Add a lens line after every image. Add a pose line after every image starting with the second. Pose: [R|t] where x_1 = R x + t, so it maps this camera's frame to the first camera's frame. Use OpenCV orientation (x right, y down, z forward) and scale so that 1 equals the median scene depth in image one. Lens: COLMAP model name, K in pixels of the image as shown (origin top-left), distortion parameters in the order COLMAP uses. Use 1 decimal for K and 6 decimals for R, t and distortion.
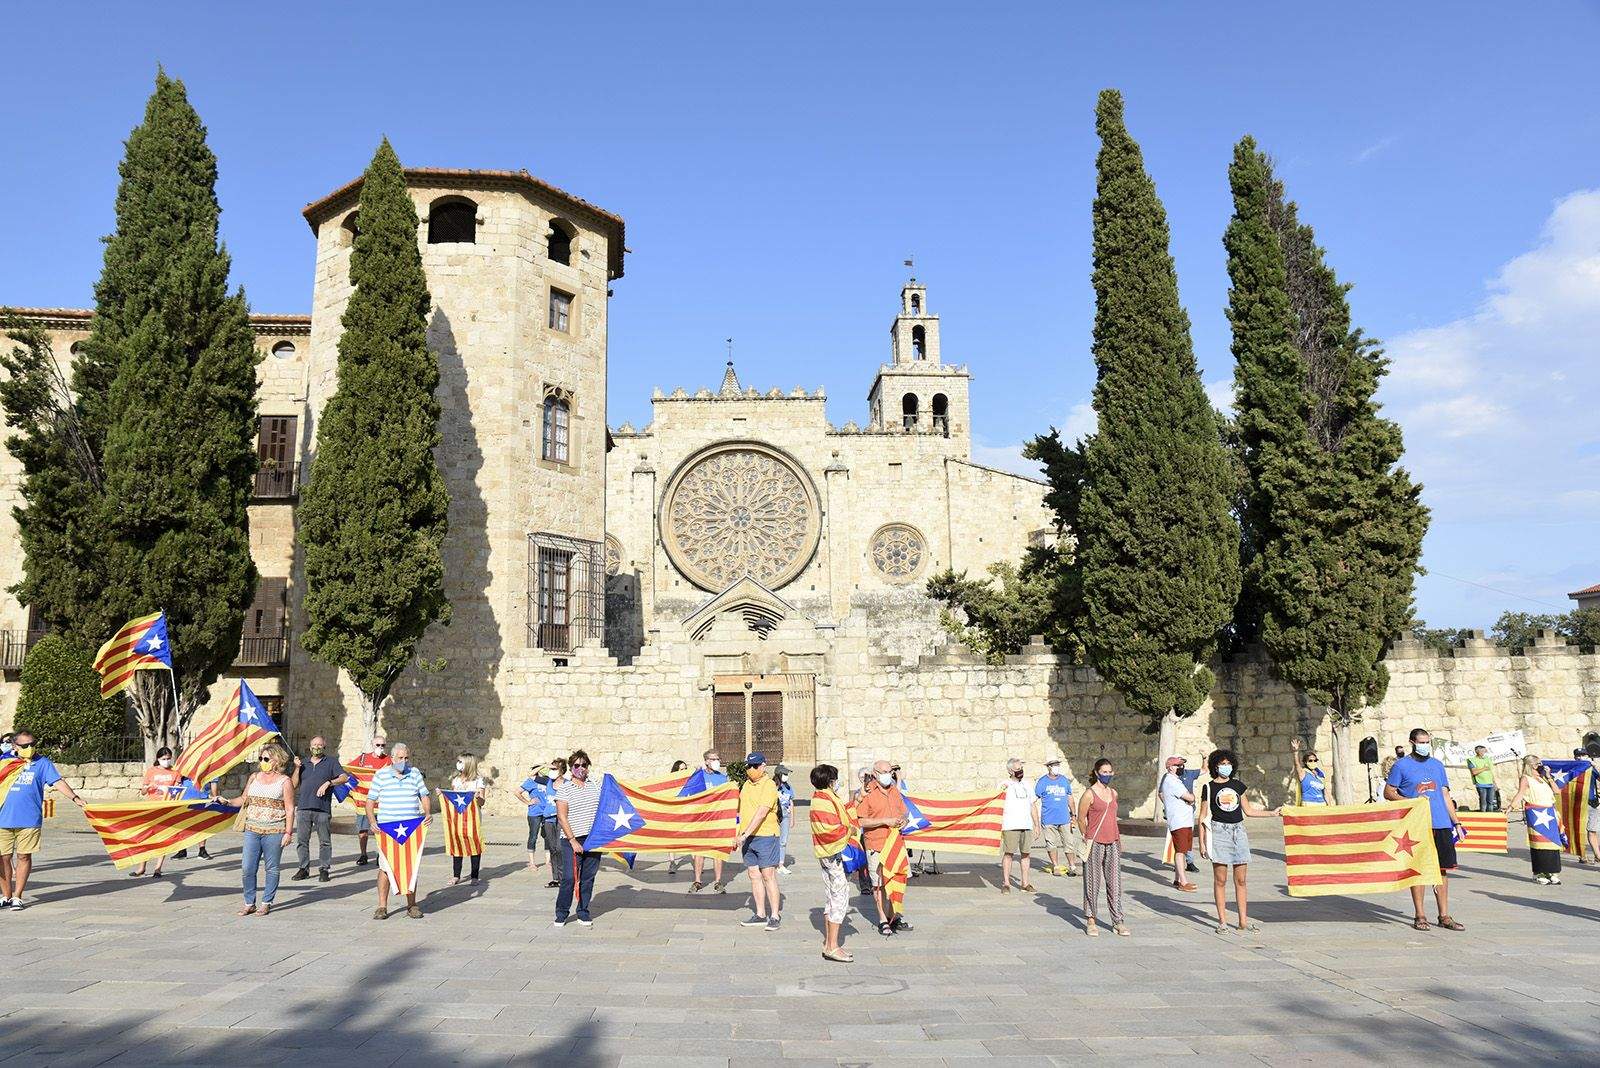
lens RADIAL K [[1279.0, 0, 797.9], [0, 1279.0, 480.7], [0, 0, 1]] dist [-0.138858, 0.138472]
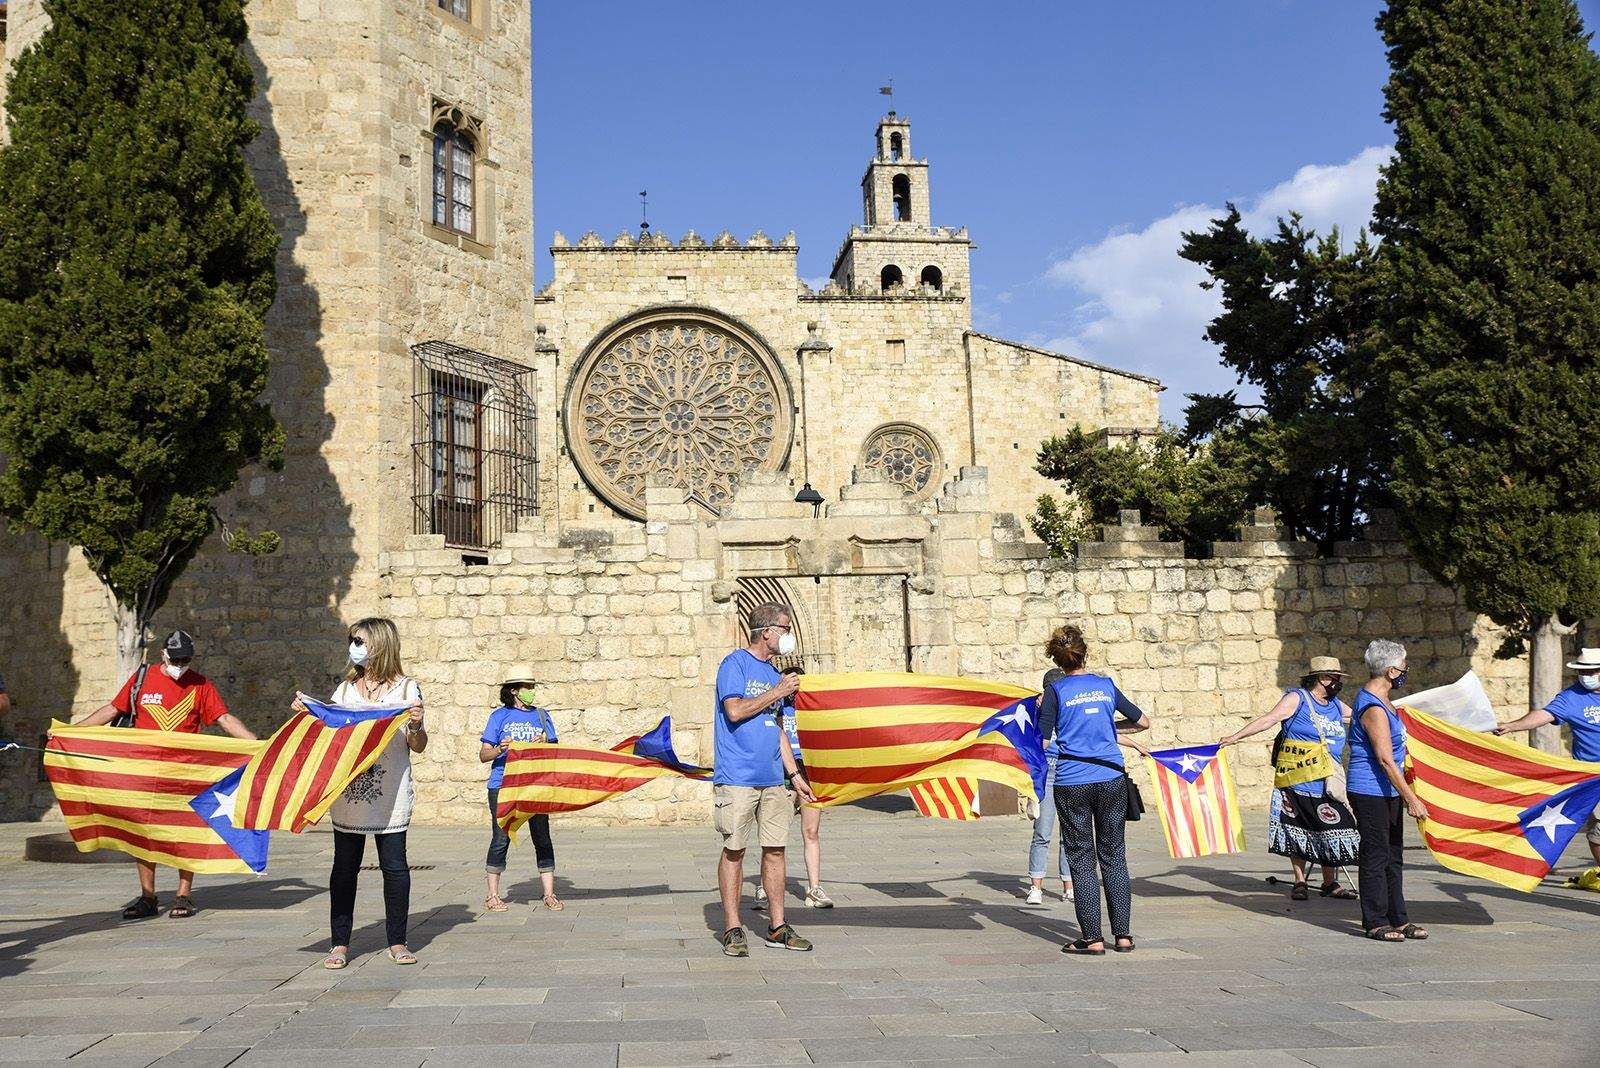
lens RADIAL K [[1572.6, 0, 802.7], [0, 1572.6, 506.3], [0, 0, 1]] dist [-0.084522, 0.298251]
pose [[0.997309, -0.008006, 0.072878, -0.083598], [0.004745, 0.998984, 0.044805, 0.081908], [-0.073163, -0.044339, 0.996334, 0.257725]]
